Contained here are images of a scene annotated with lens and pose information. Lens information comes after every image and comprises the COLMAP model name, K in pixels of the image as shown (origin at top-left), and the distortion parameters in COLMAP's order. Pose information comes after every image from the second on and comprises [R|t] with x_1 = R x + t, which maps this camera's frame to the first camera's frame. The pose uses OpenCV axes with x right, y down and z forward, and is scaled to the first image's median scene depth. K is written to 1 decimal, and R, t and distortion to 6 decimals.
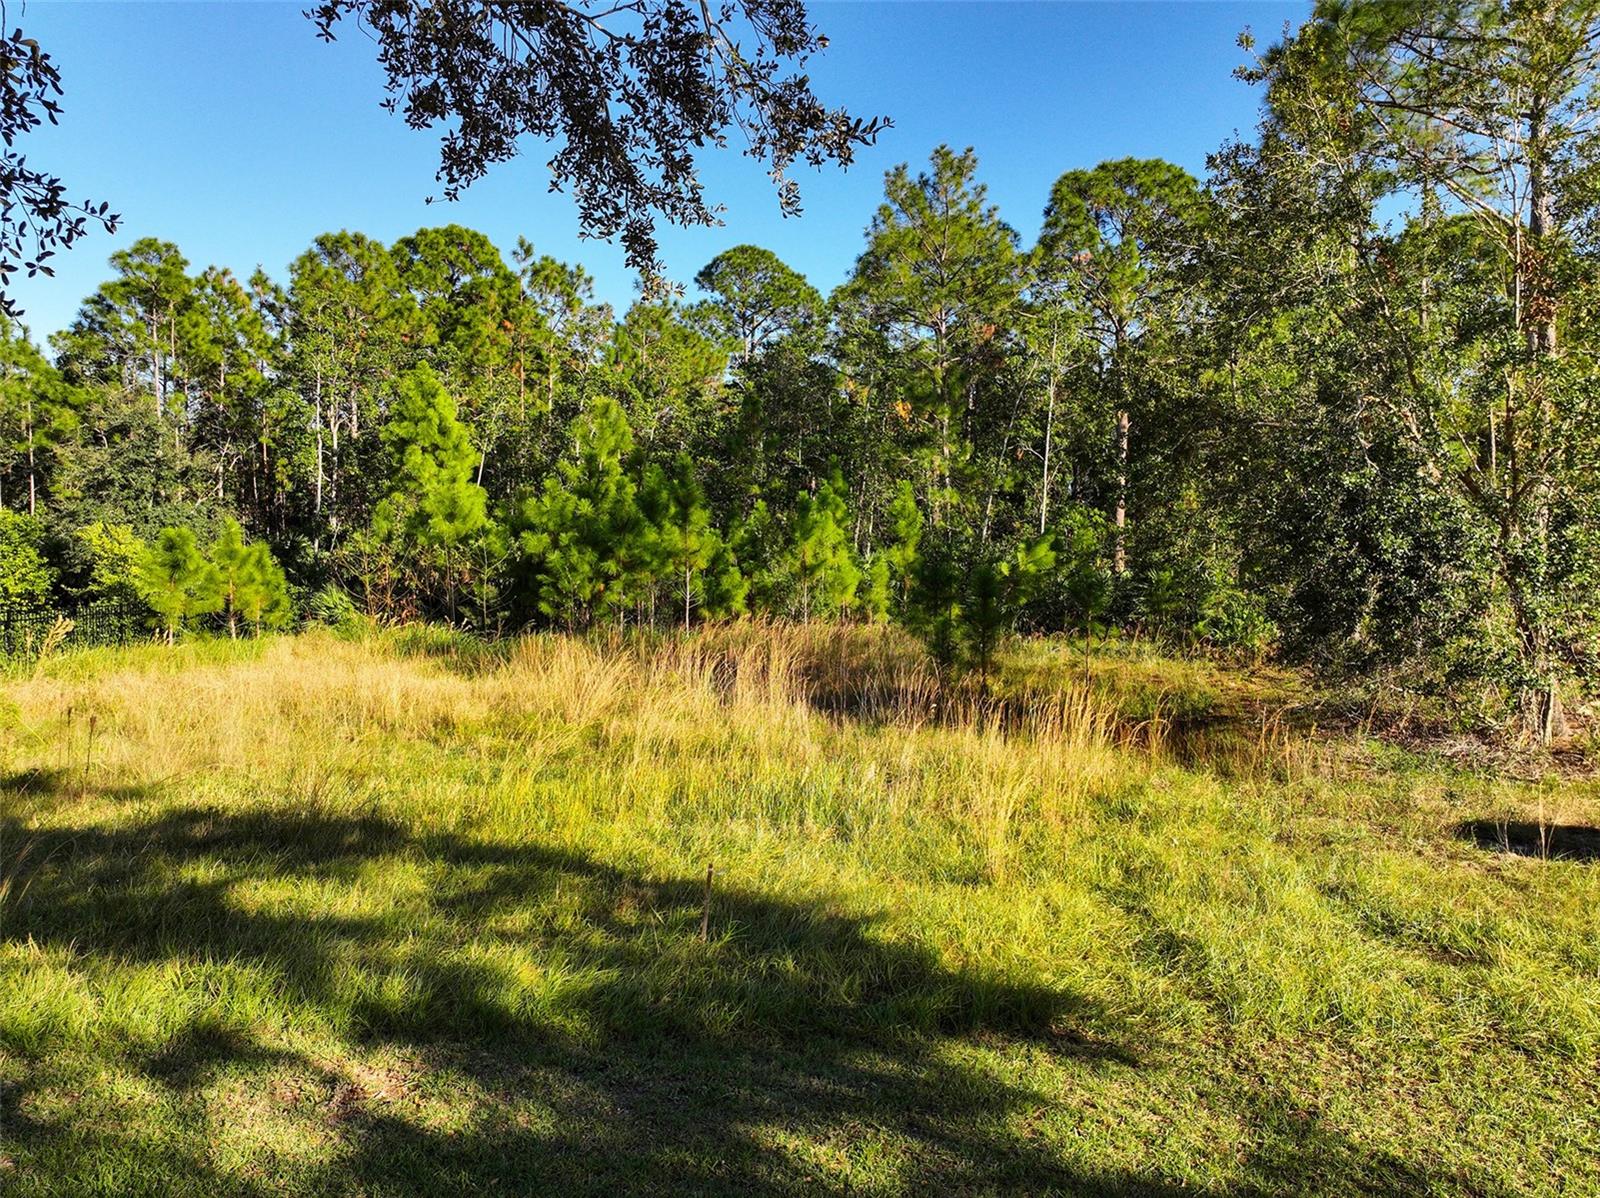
lens RADIAL K [[1119.1, 0, 800.0], [0, 1119.1, 599.0], [0, 0, 1]] dist [0.000108, 0.014186]
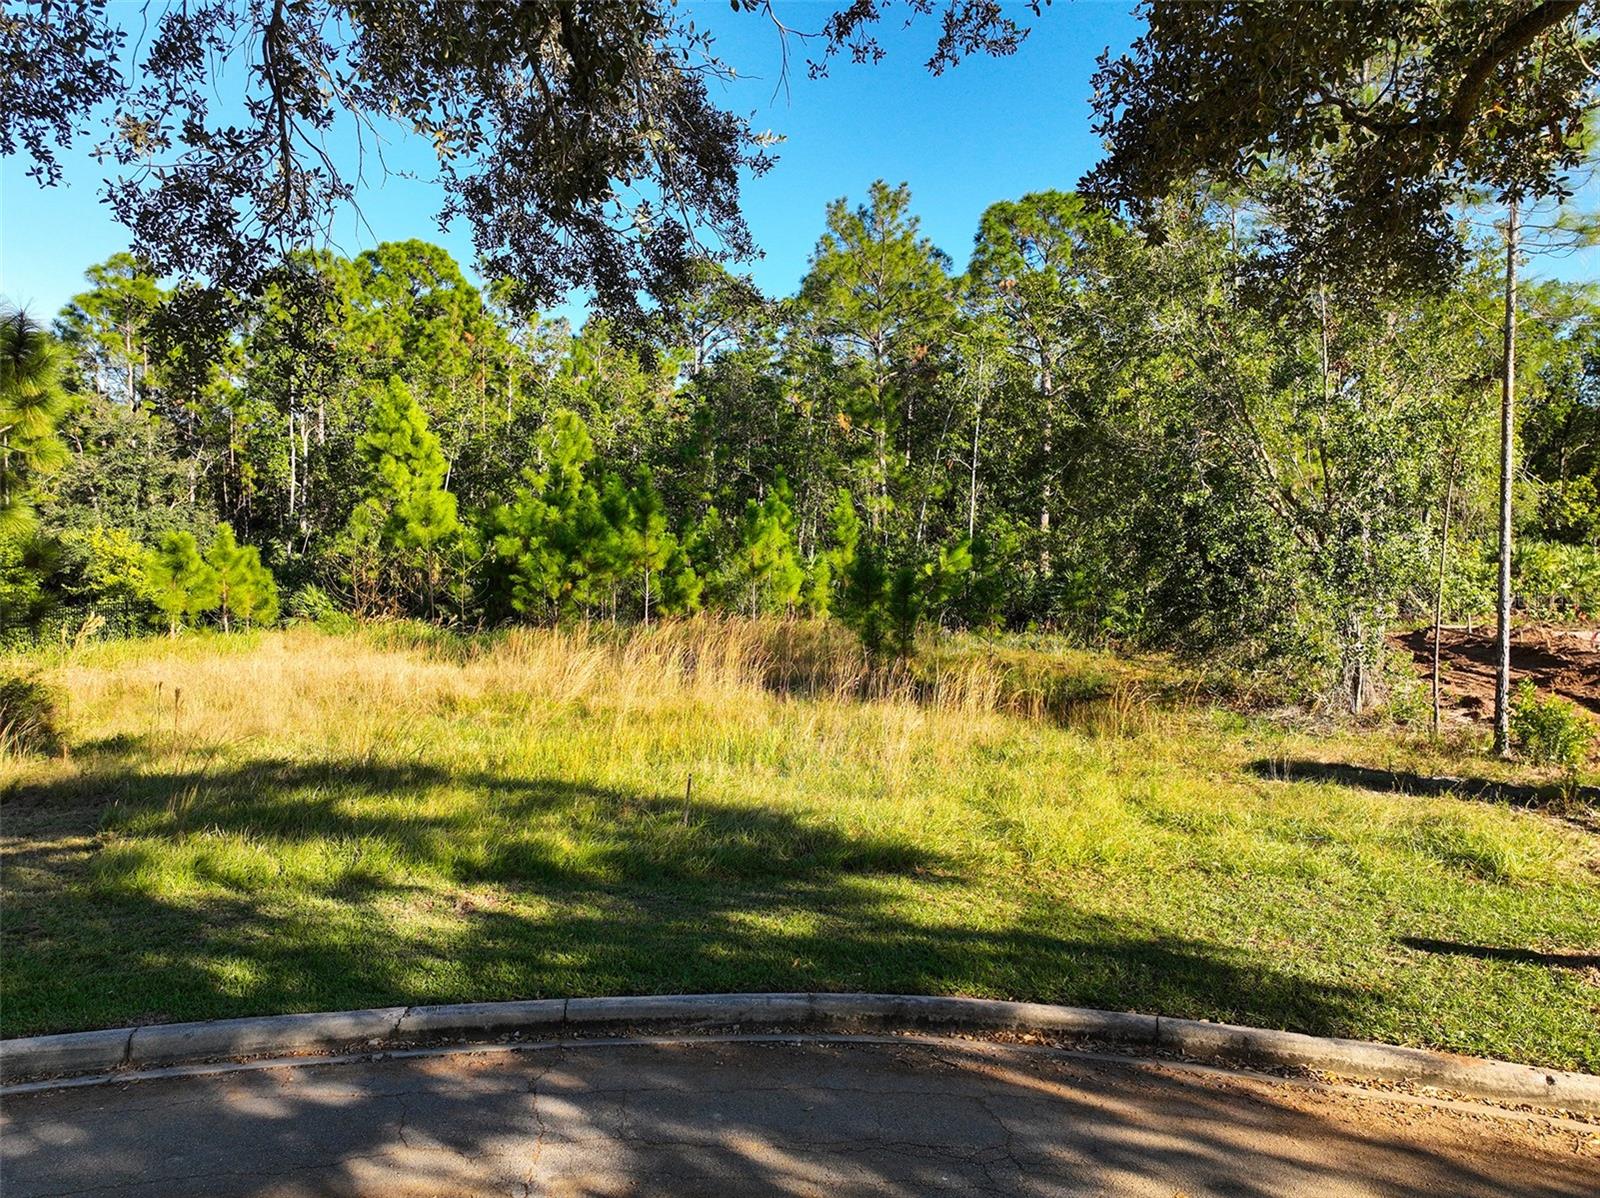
lens RADIAL K [[1119.1, 0, 800.0], [0, 1119.1, 599.0], [0, 0, 1]] dist [0.000108, 0.014186]
pose [[0.998907, -0.001460, 0.046715, -0.001093], [0.001487, 0.999999, -0.000556, 0.002471], [-0.046714, 0.000625, 0.998908, -0.096069]]
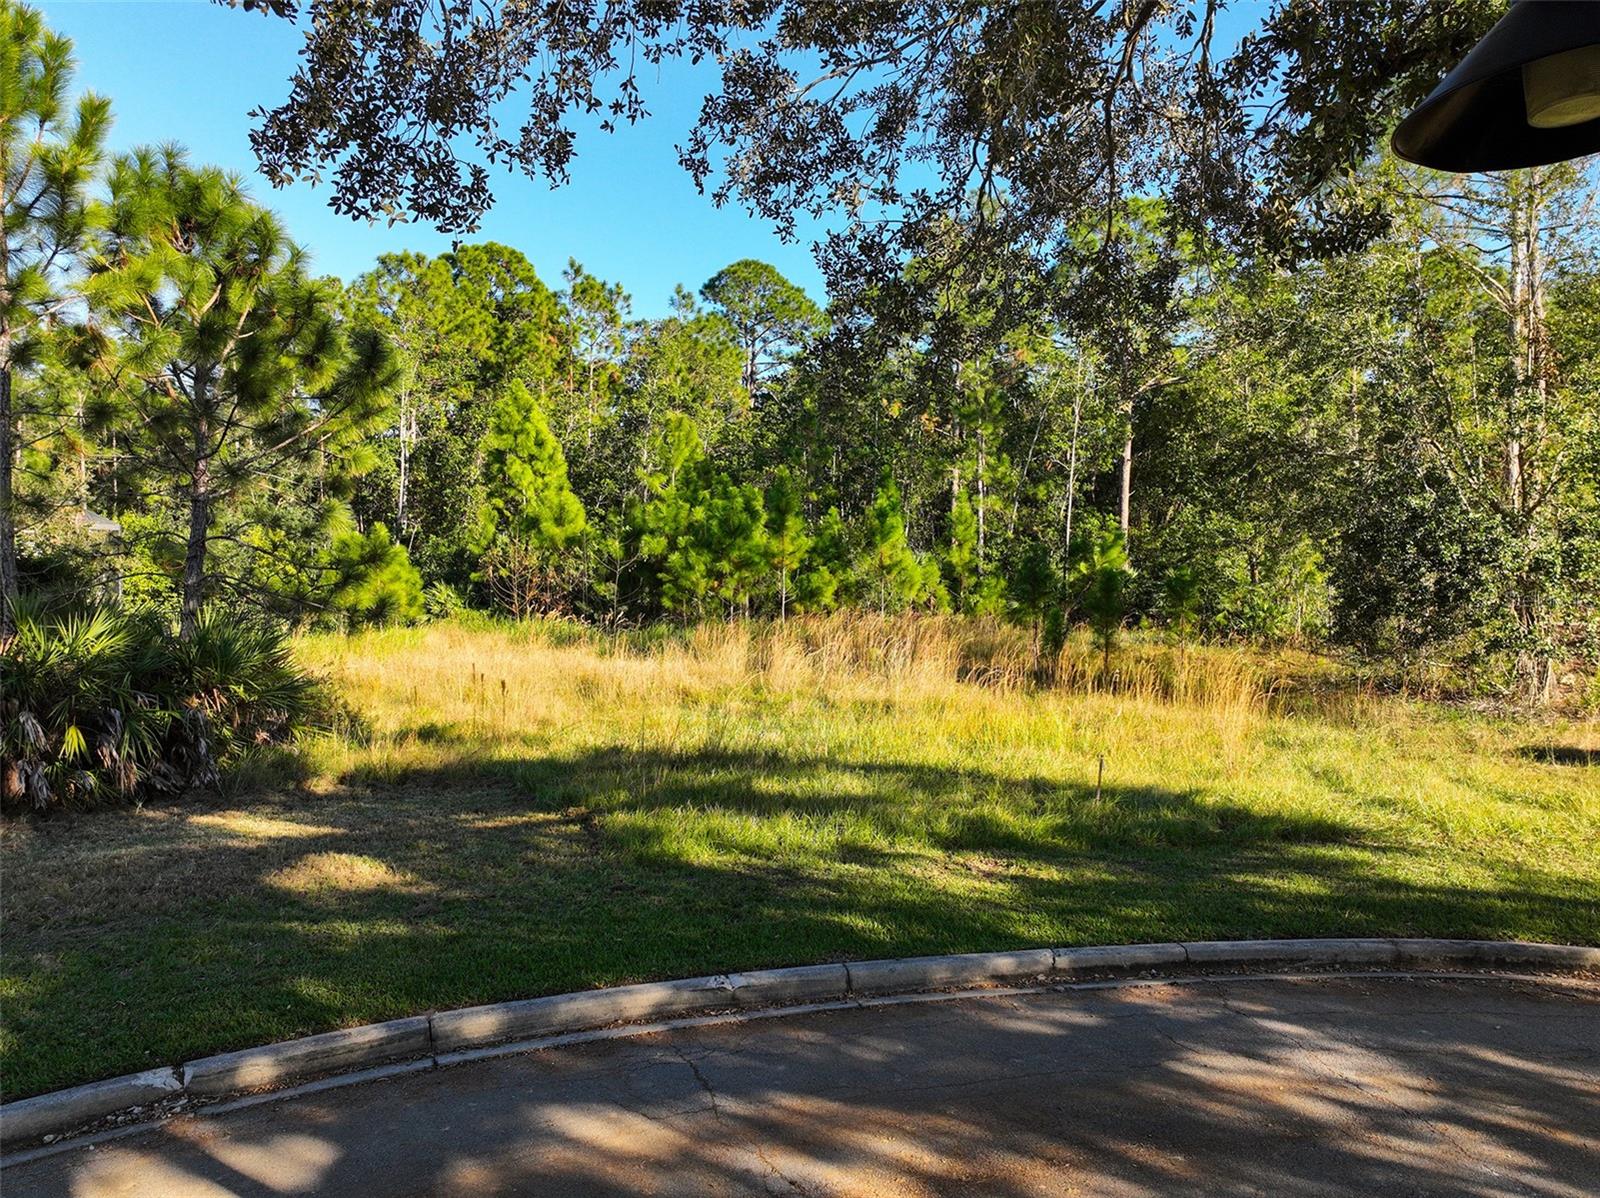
lens RADIAL K [[1119.1, 0, 800.0], [0, 1119.1, 599.0], [0, 0, 1]] dist [0.000108, 0.014186]
pose [[0.998705, -0.001274, 0.050850, -0.126009], [0.001202, 0.999998, 0.001438, 0.002501], [-0.050852, -0.001375, 0.998705, -0.121136]]
